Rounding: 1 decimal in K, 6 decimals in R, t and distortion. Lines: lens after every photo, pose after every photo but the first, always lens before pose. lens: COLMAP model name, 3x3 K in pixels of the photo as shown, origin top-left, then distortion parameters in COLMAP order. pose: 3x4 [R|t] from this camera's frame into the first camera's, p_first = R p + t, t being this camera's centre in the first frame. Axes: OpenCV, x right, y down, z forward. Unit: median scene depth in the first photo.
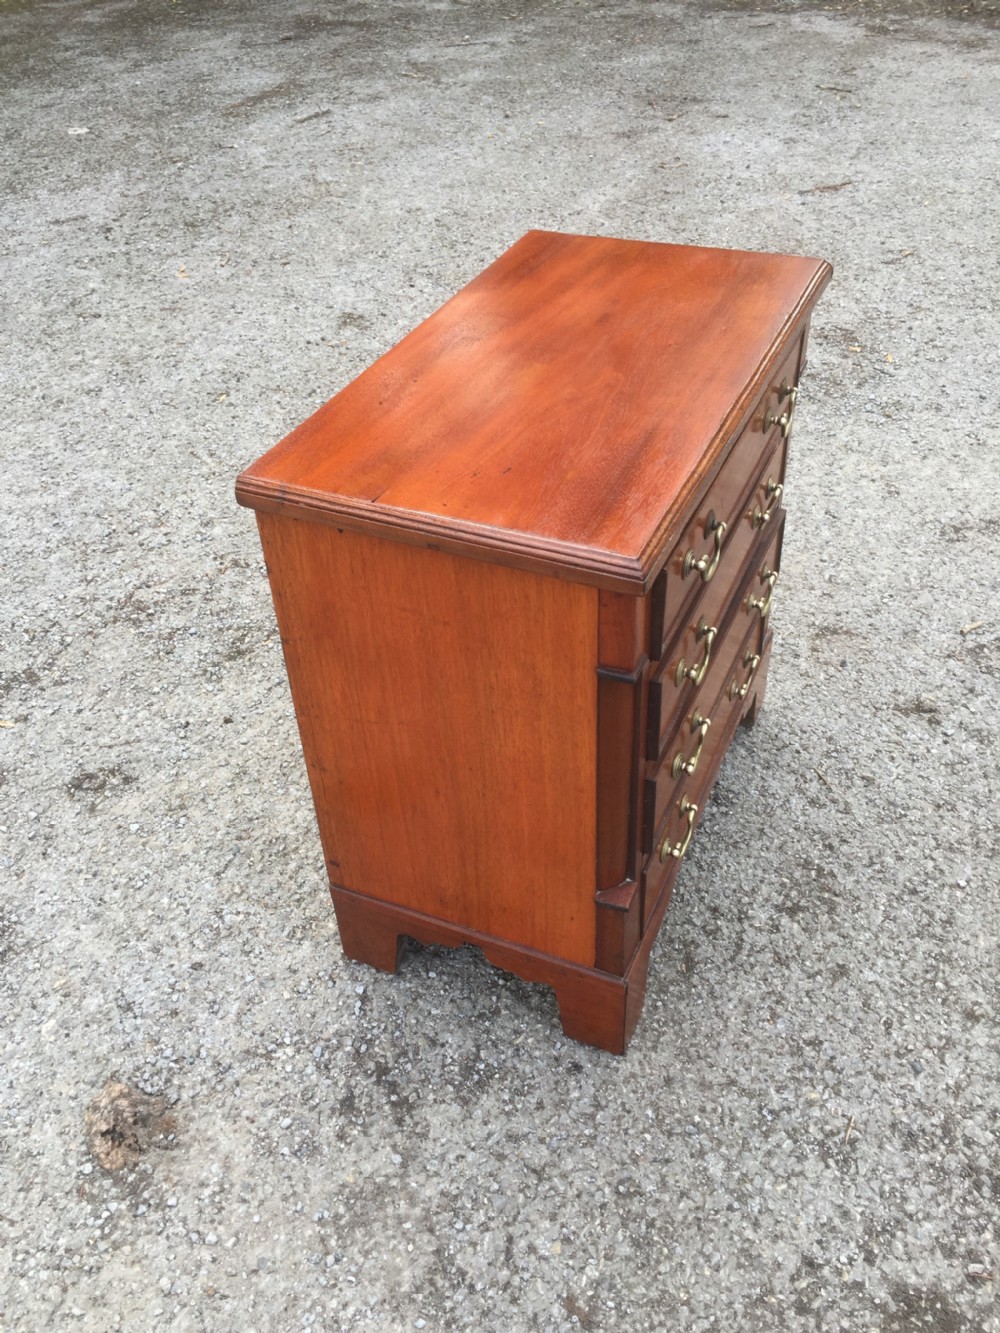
lens RADIAL K [[1161.4, 0, 507.7], [0, 1161.4, 657.0], [0, 0, 1]] dist [0.091255, -0.123660]
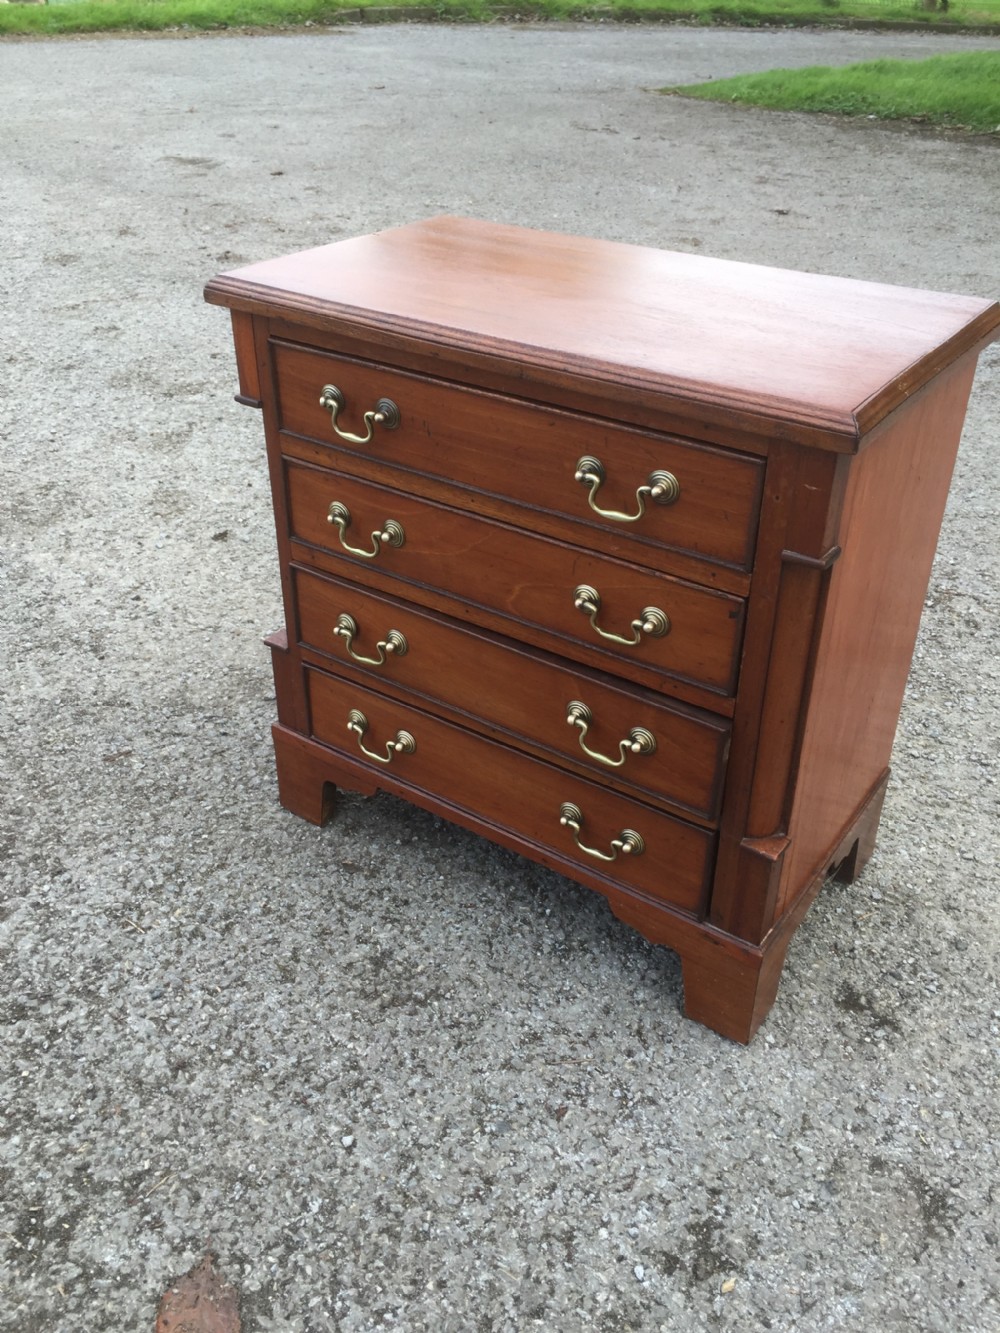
lens RADIAL K [[1161.4, 0, 486.7], [0, 1161.4, 635.6], [0, 0, 1]] dist [0.091255, -0.123660]
pose [[-0.211203, 0.536203, -0.817239, 0.822301], [-0.608207, 0.582425, 0.539319, -0.455724], [0.765165, 0.610956, 0.203113, 0.740759]]
